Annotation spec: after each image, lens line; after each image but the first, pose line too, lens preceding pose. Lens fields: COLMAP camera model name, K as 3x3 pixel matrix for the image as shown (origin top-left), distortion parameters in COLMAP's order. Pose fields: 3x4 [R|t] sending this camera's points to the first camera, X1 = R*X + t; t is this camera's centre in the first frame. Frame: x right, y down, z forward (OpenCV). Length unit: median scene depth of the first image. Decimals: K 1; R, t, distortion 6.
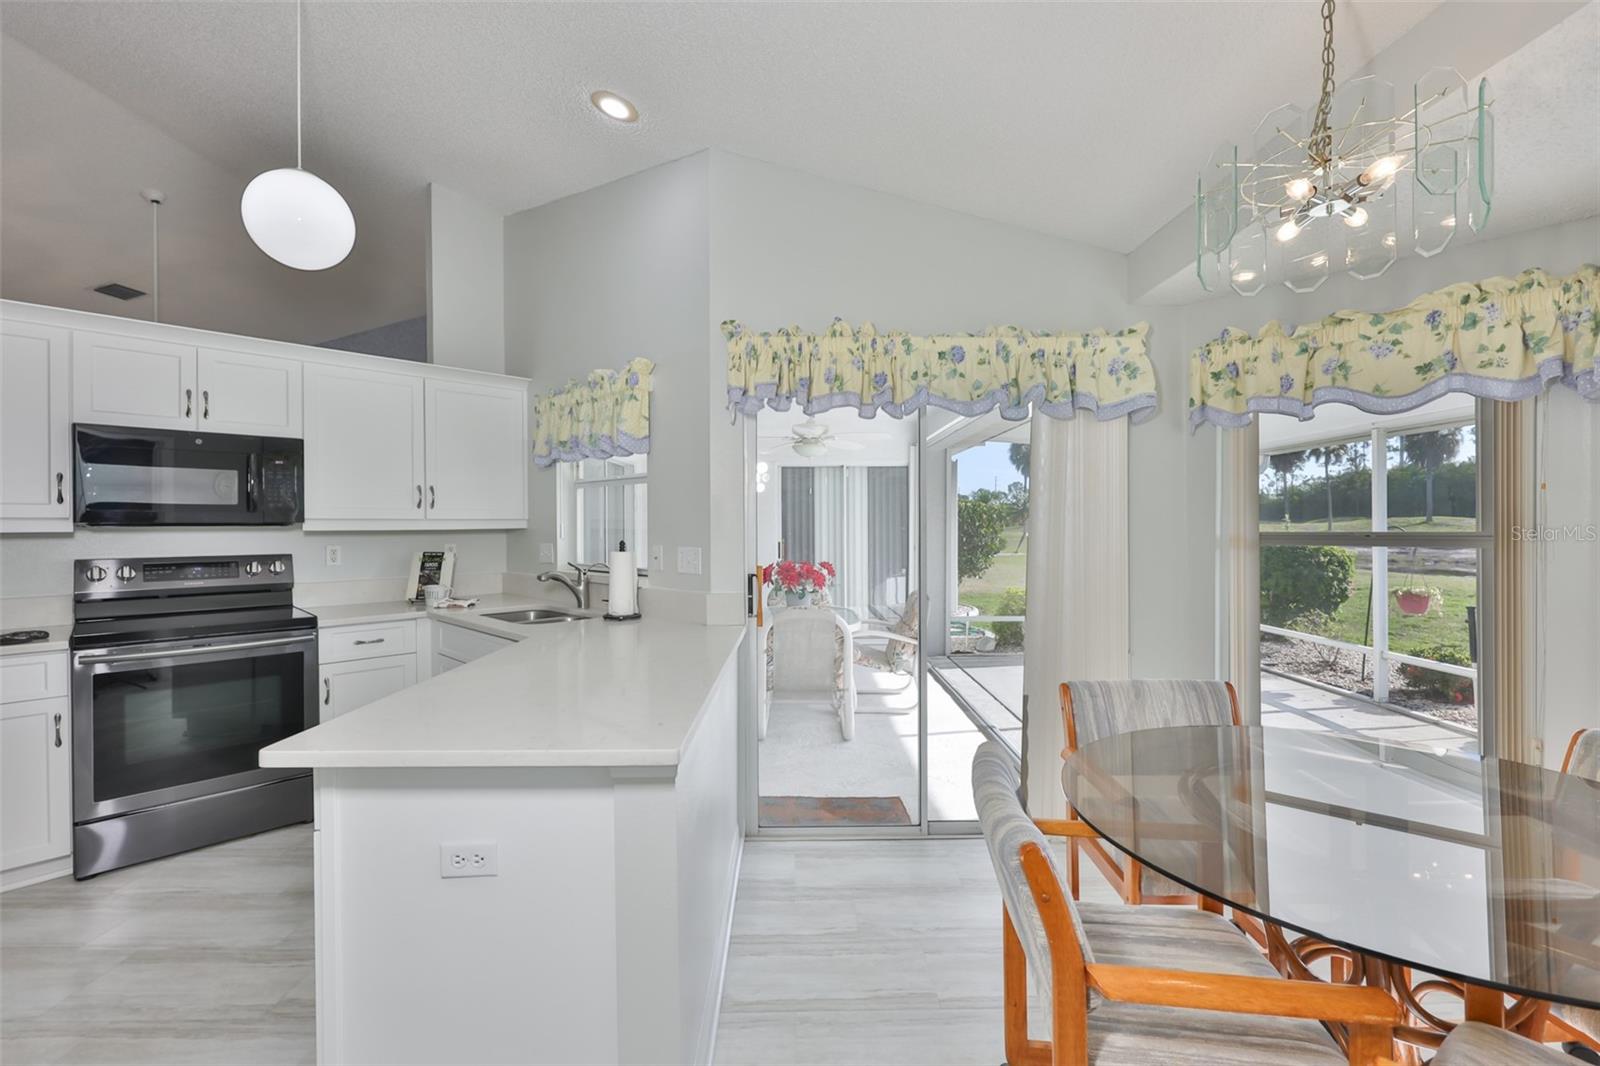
lens RADIAL K [[683.7, 0, 800.9], [0, 683.7, 529.4], [0, 0, 1]] dist [-0.002017, -0.000089]
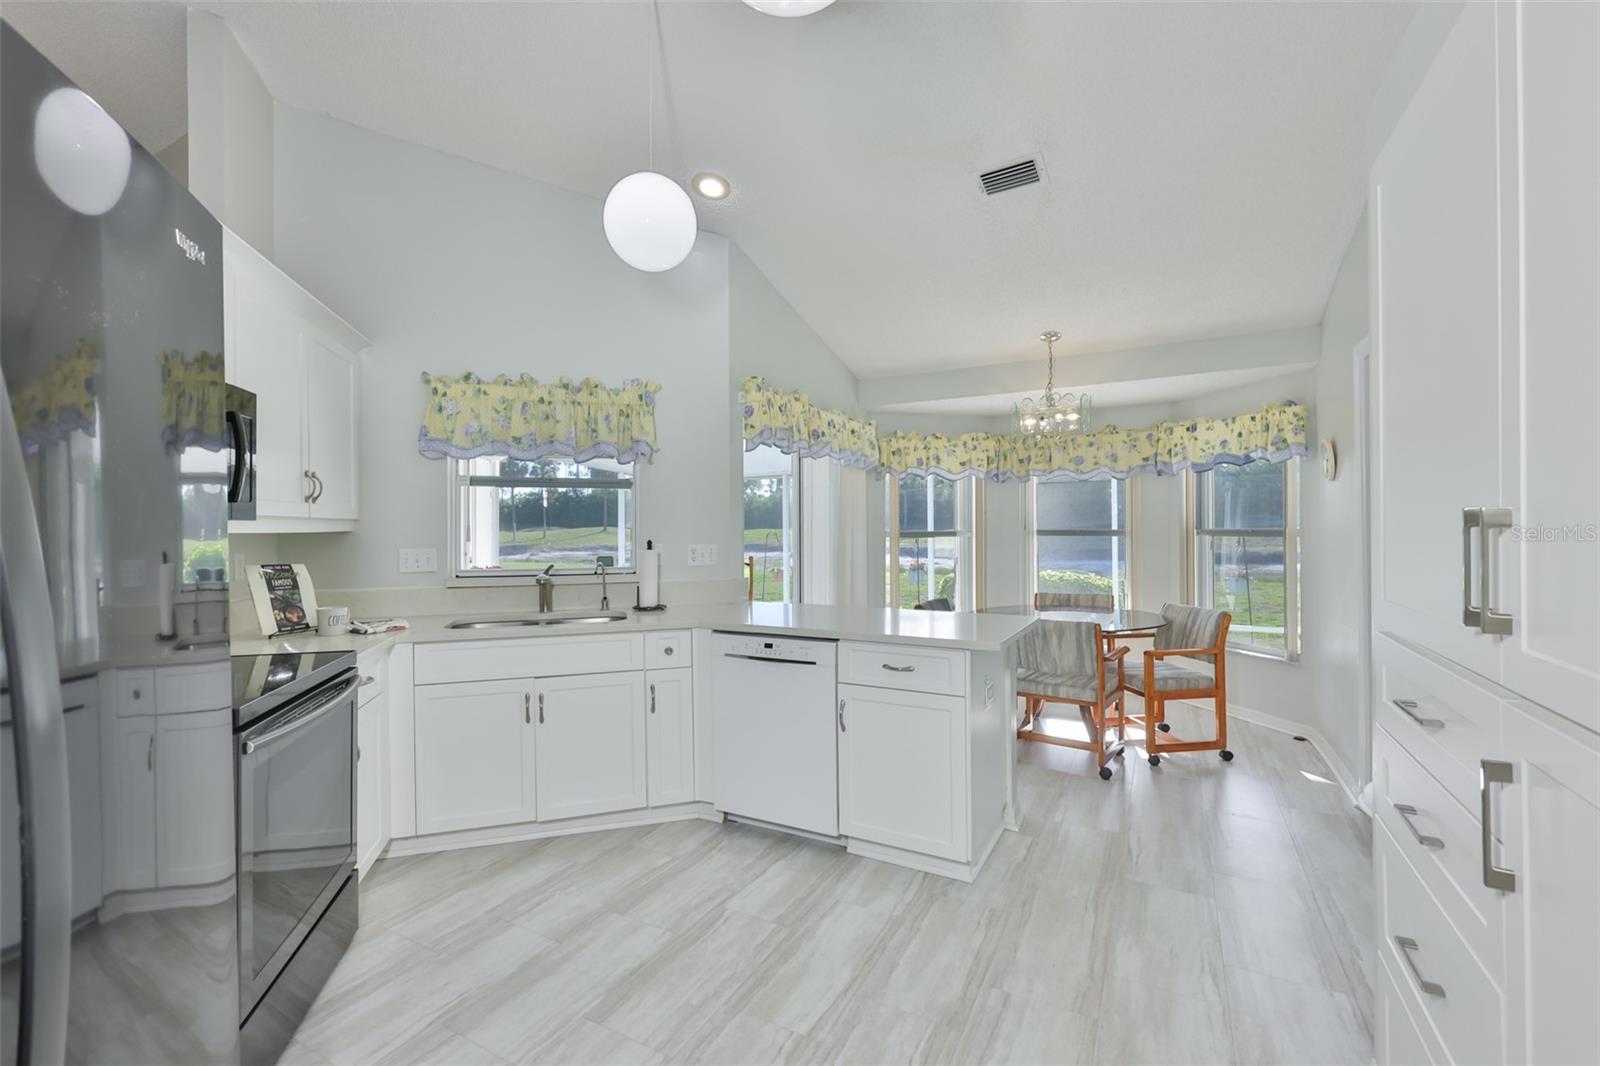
lens RADIAL K [[671.3, 0, 800.0], [0, 671.3, 533.0], [0, 0, 1]] dist [-0.008667, -0.000010]
pose [[0.490595, -0.003337, 0.871381, -1.221594], [0.009539, 0.999953, -0.001541, 0.009302], [-0.871335, 0.009068, 0.490604, 0.270234]]
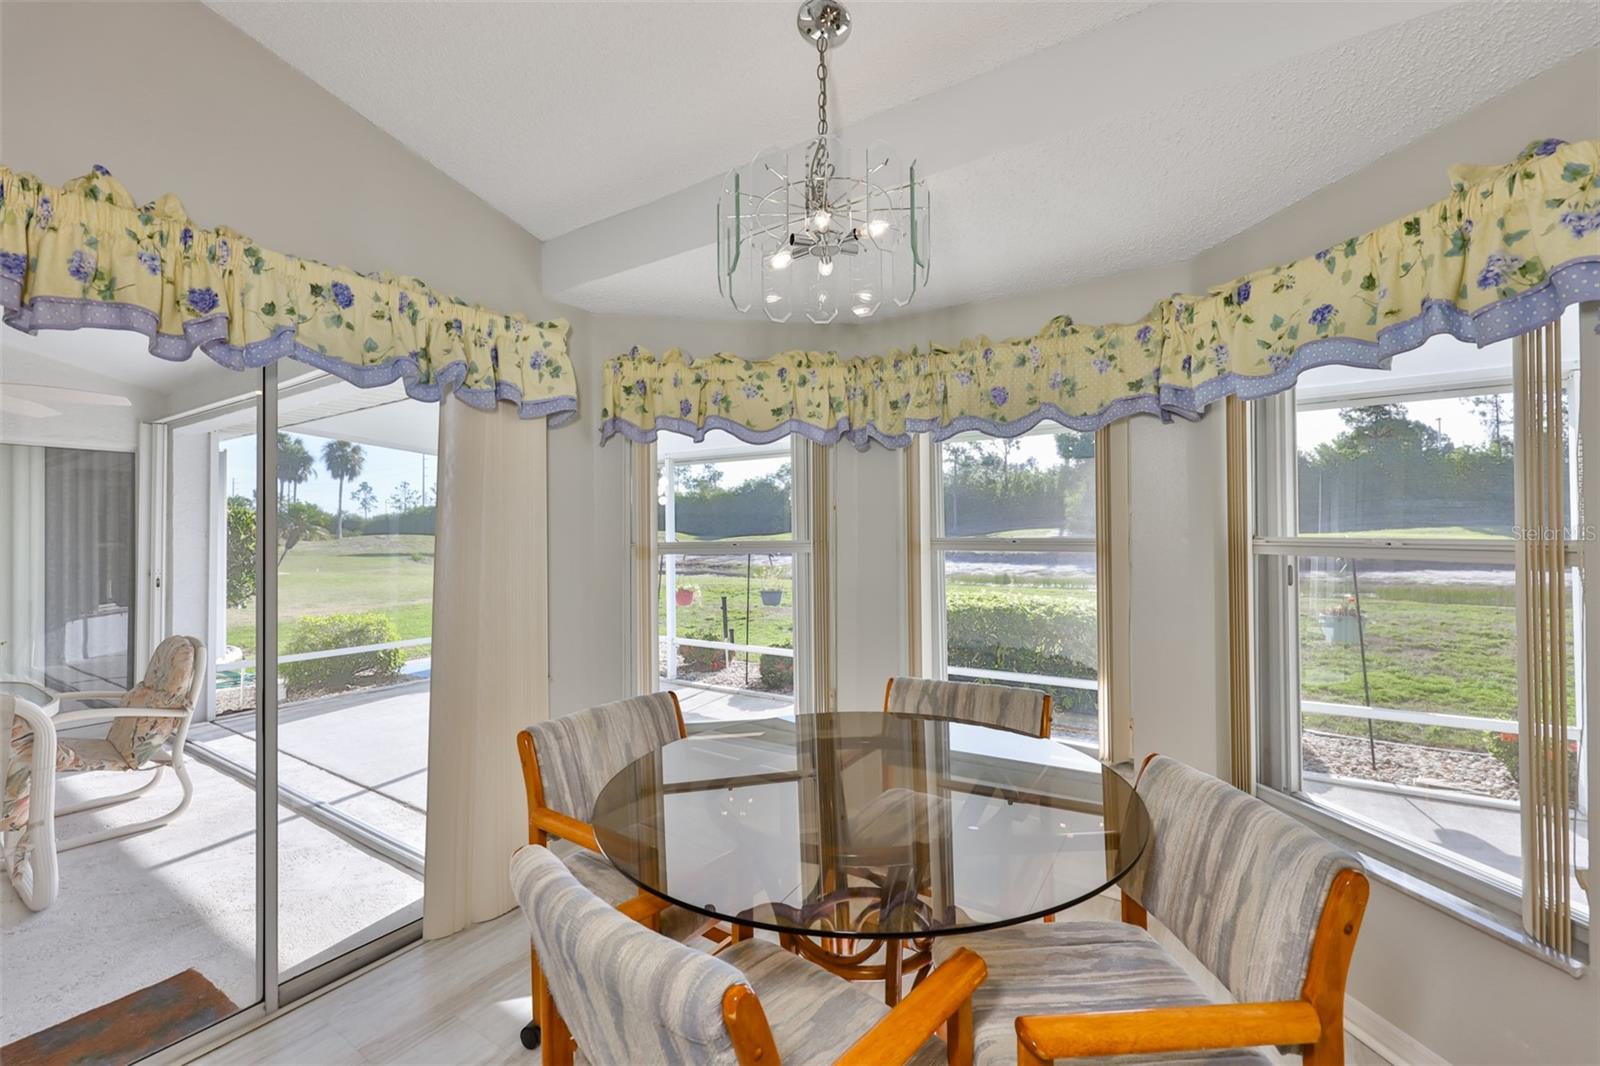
lens RADIAL K [[678.2, 0, 799.5], [0, 678.2, 529.0], [0, 0, 1]] dist [-0.000623, -0.000135]
pose [[0.558143, 0.005370, 0.829727, -0.085177], [0.010686, 0.999850, -0.013660, -0.001168], [-0.829676, 0.016490, 0.558002, 0.222566]]
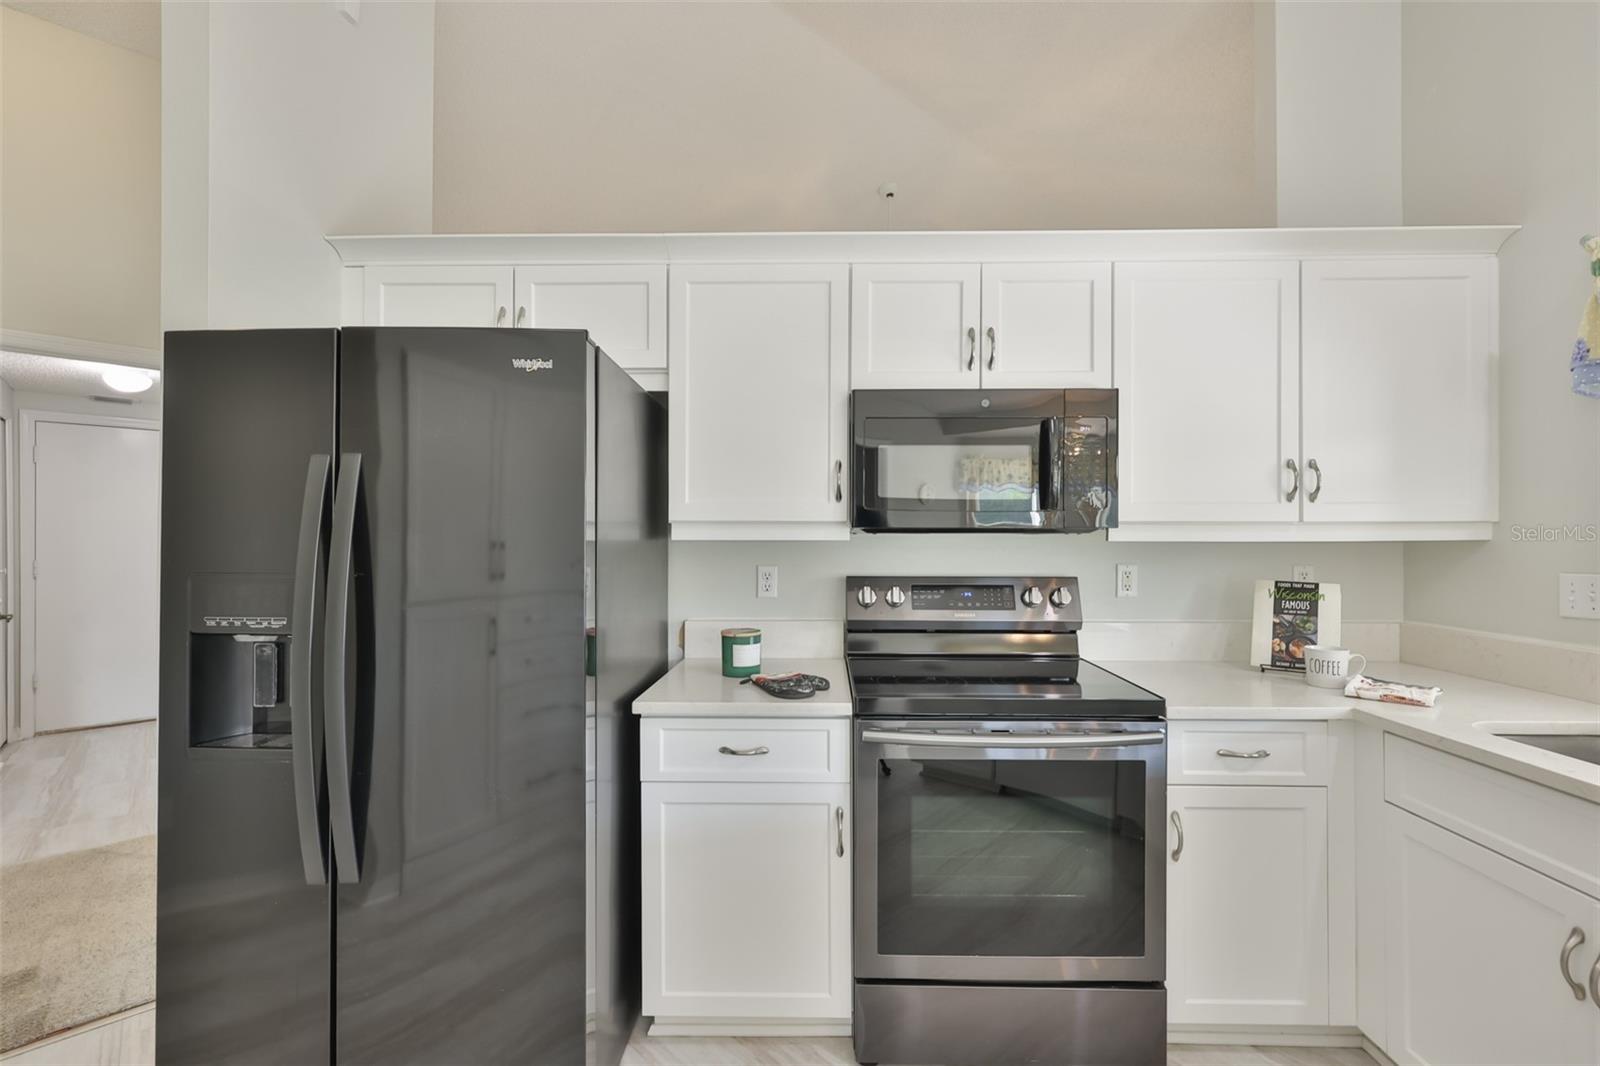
lens RADIAL K [[686.9, 0, 812.5], [0, 686.9, 533.6], [0, 0, 1]] dist [-0.002952, -0.000489]
pose [[0.686400, 0.001408, -0.727223, -0.564230], [-0.009411, 0.999932, -0.006947, 0.002387], [0.727163, 0.011612, 0.686366, 0.468695]]
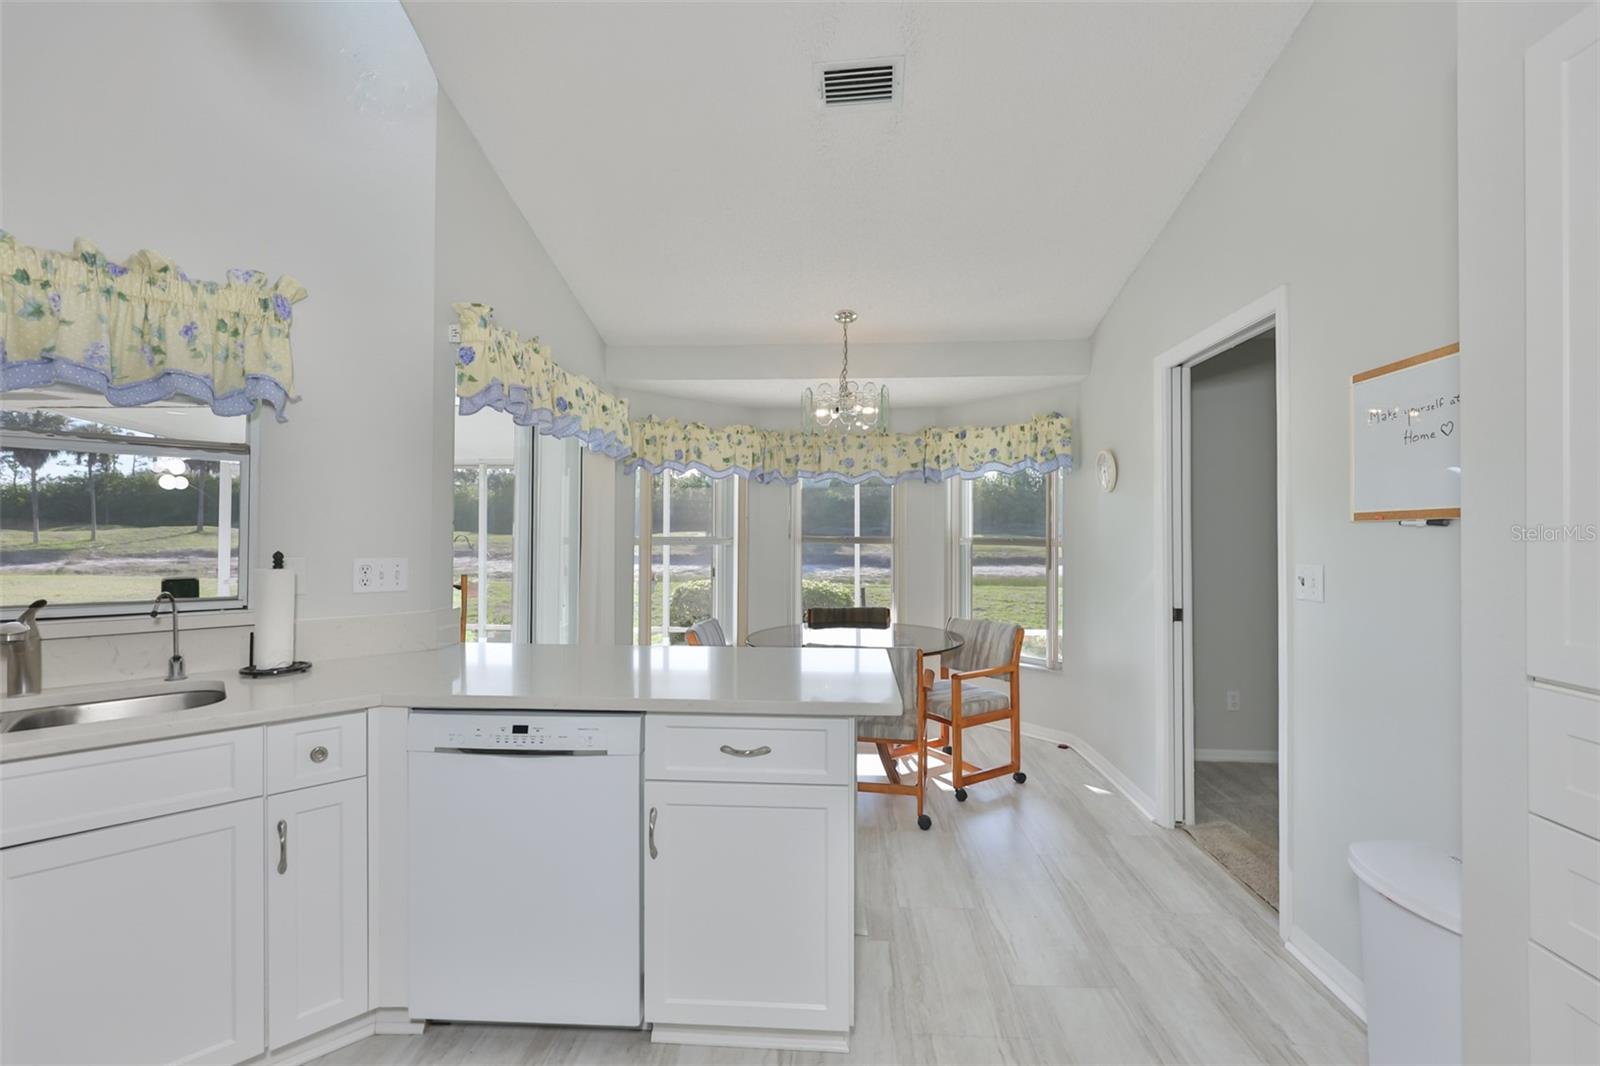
lens RADIAL K [[683.7, 0, 800.9], [0, 683.7, 529.4], [0, 0, 1]] dist [-0.002017, -0.000089]
pose [[0.073887, 0.012340, 0.997190, -0.966660], [0.001267, 0.999921, -0.012467, 0.004378], [-0.997266, 0.002184, 0.073866, 0.507834]]
